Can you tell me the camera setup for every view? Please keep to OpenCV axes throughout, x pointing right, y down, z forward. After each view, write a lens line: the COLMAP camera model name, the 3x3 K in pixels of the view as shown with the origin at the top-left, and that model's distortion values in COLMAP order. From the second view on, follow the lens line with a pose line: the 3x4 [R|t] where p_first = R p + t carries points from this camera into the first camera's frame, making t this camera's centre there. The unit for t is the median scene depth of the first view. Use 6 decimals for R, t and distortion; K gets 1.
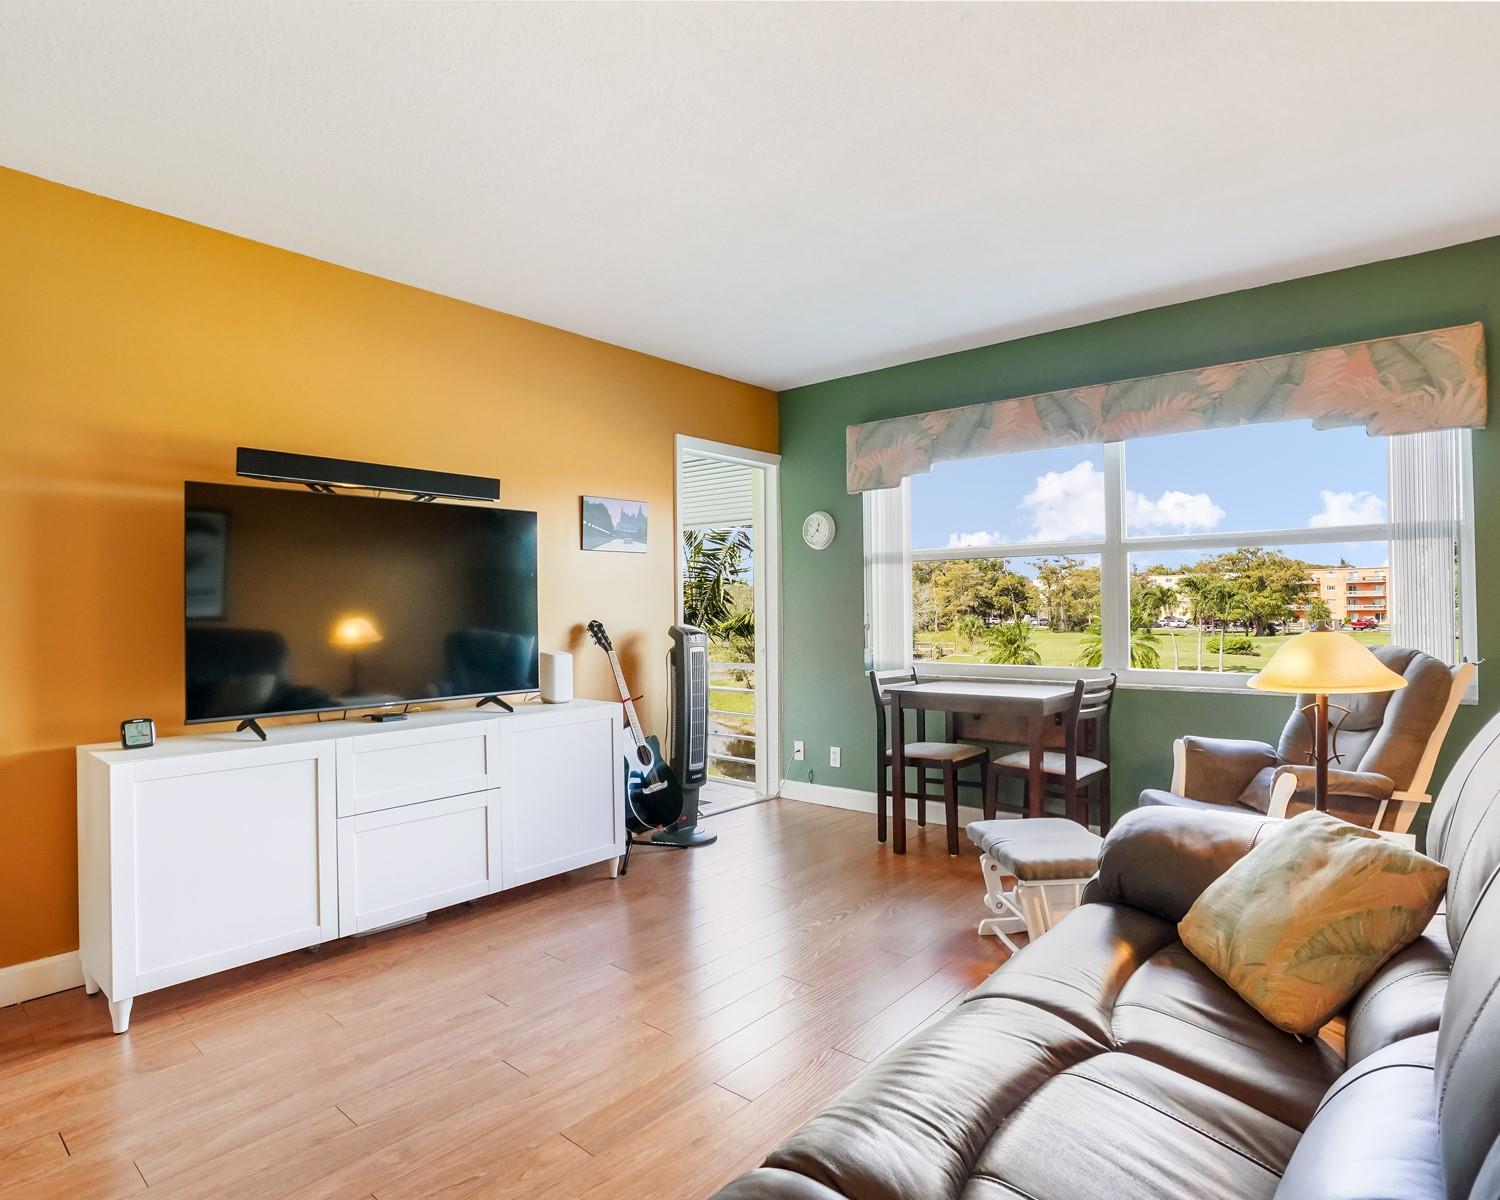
lens RADIAL K [[845.7, 0, 750.2], [0, 845.7, 604.3], [0, 0, 1]] dist [-0.063277, 0.020482]
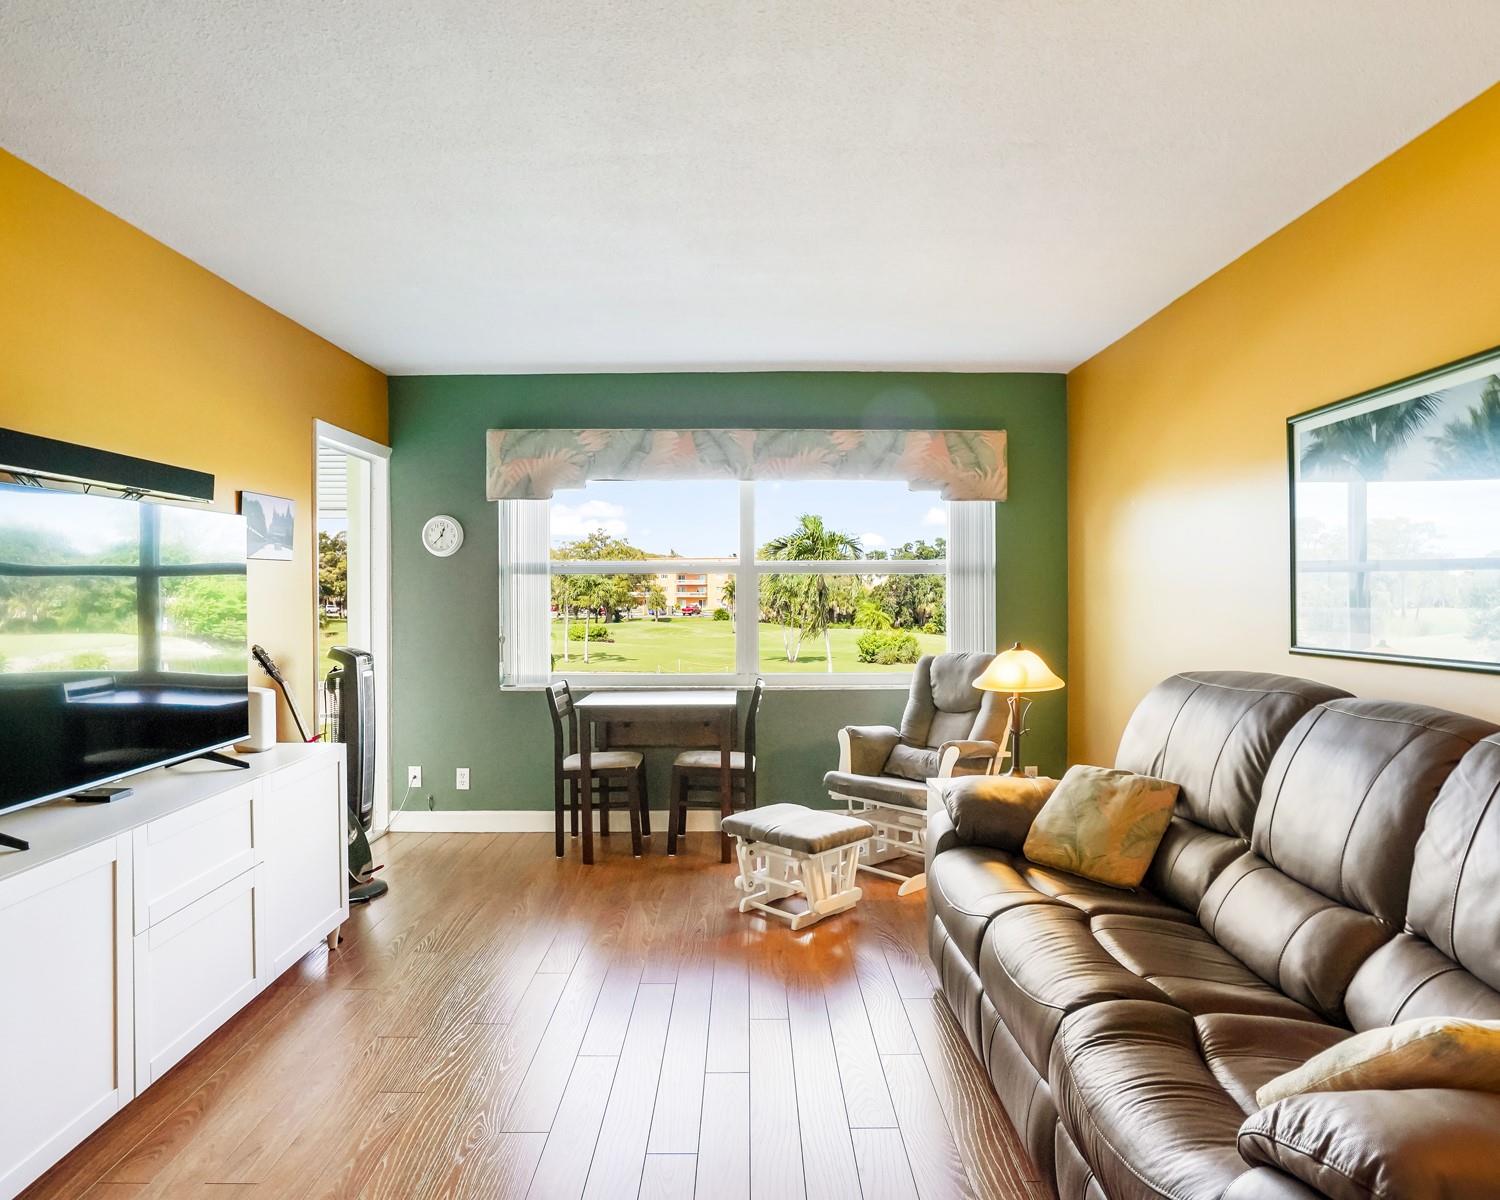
lens RADIAL K [[941.0, 0, 761.6], [0, 941.0, 601.0], [0, 0, 1]] dist [-0.066032, 0.002364]
pose [[0.748463, -0.000888, 0.663175, -0.358457], [-0.007772, 0.999919, 0.010110, -0.031794], [-0.663130, -0.012721, 0.748396, 0.009551]]
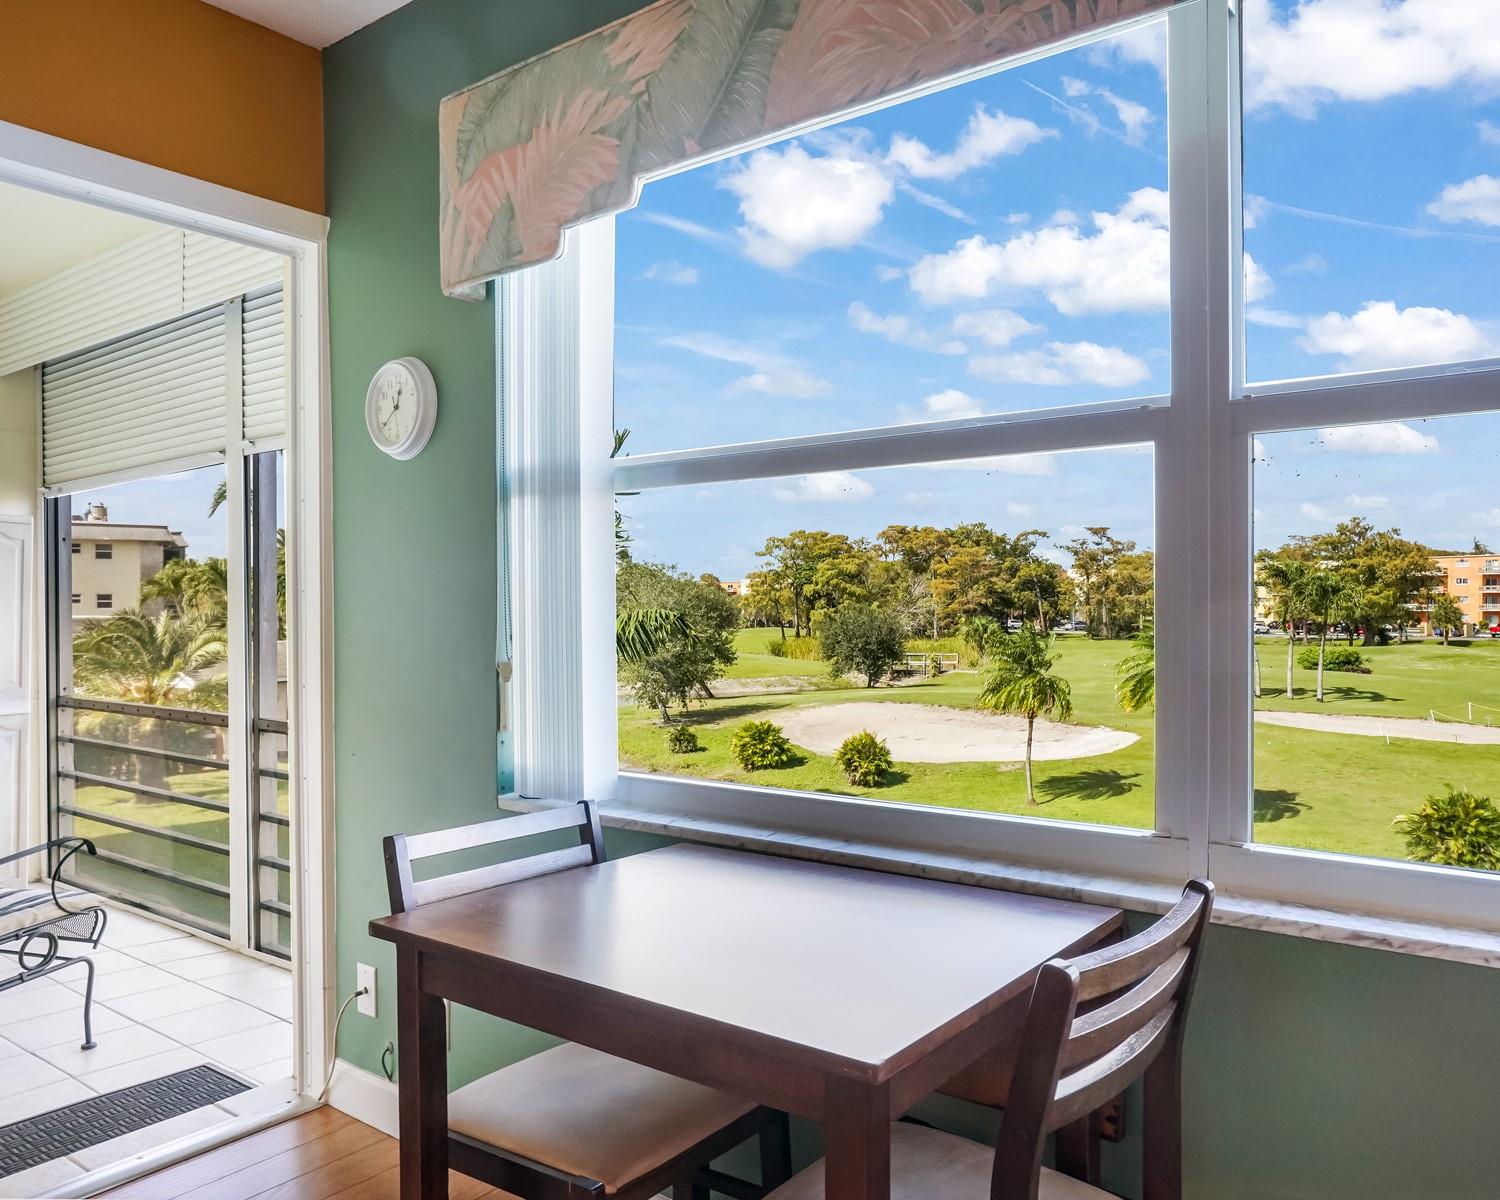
lens RADIAL K [[1124.9, 0, 757.0], [0, 1124.9, 617.3], [0, 0, 1]] dist [-0.022399, 0.021731]
pose [[0.998469, 0.001928, 0.055279, 0.225747], [-0.002745, 0.999888, 0.014709, -0.003578], [-0.055245, -0.014838, 0.998363, 0.537846]]
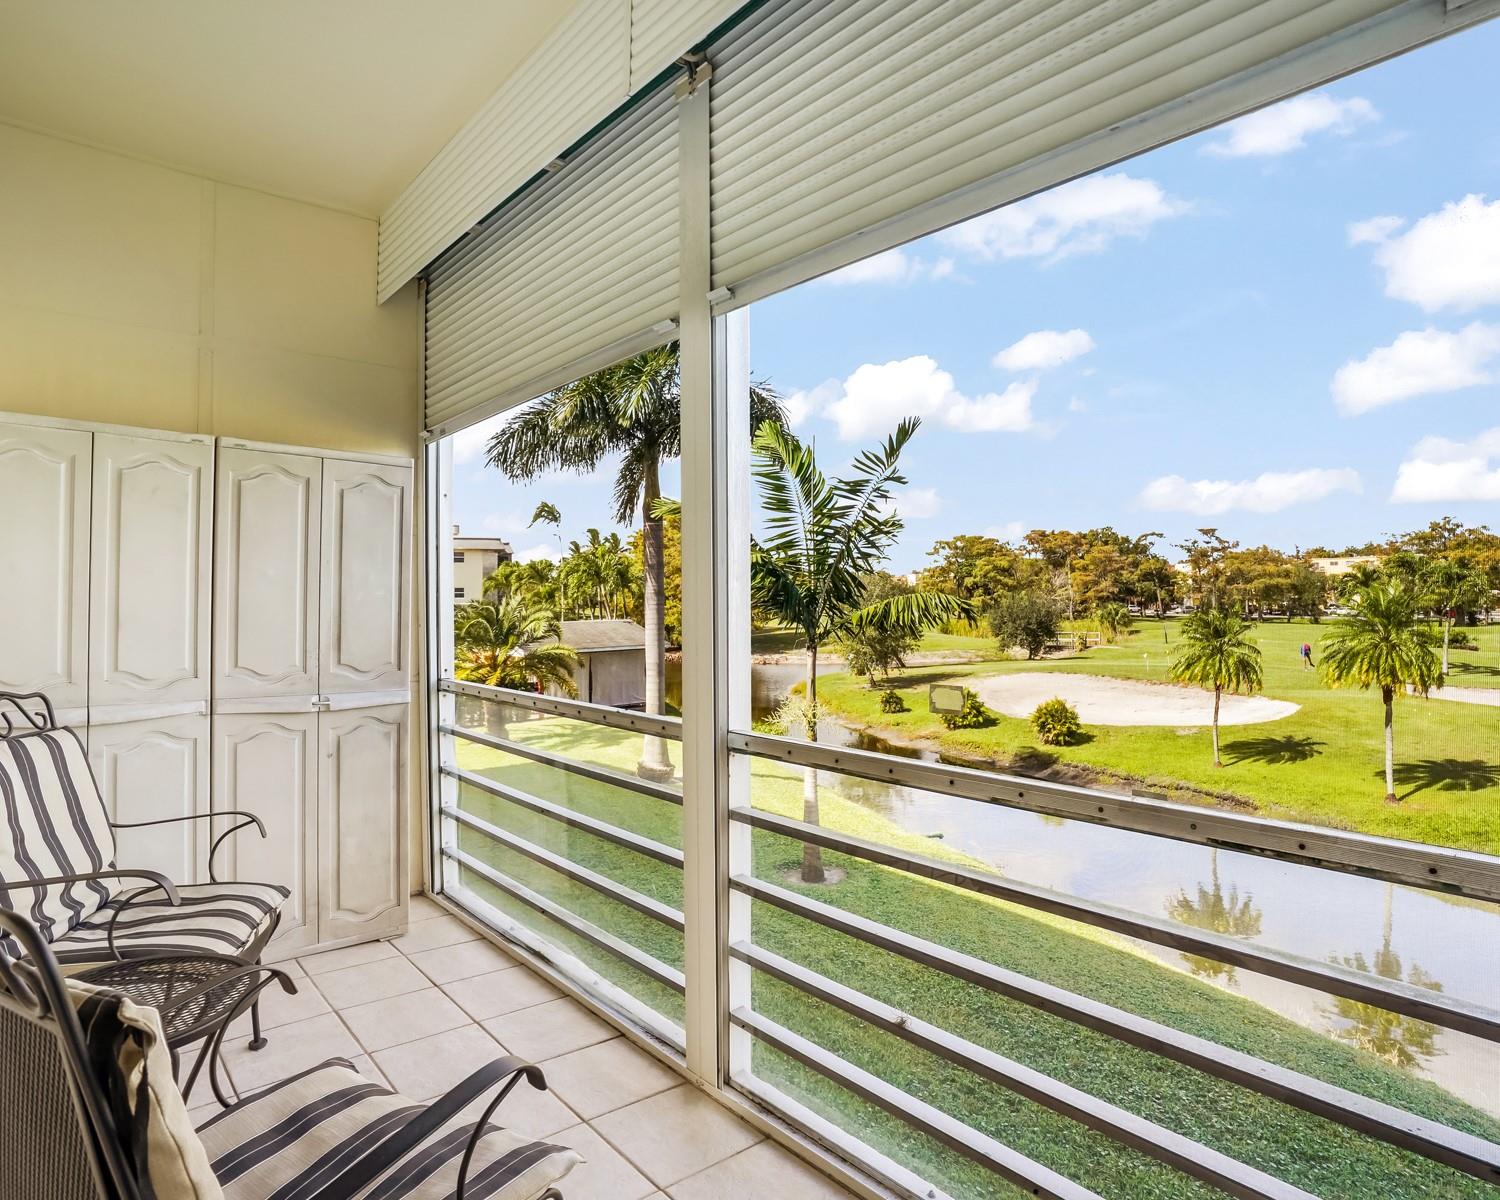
lens RADIAL K [[845.7, 0, 744.2], [0, 845.7, 595.7], [0, 0, 1]] dist [-0.063277, 0.020482]
pose [[0.989664, -0.001727, -0.143395, -0.081632], [0.002389, 0.999987, 0.004445, 0.022734], [0.143386, -0.004742, 0.989655, 1.077495]]
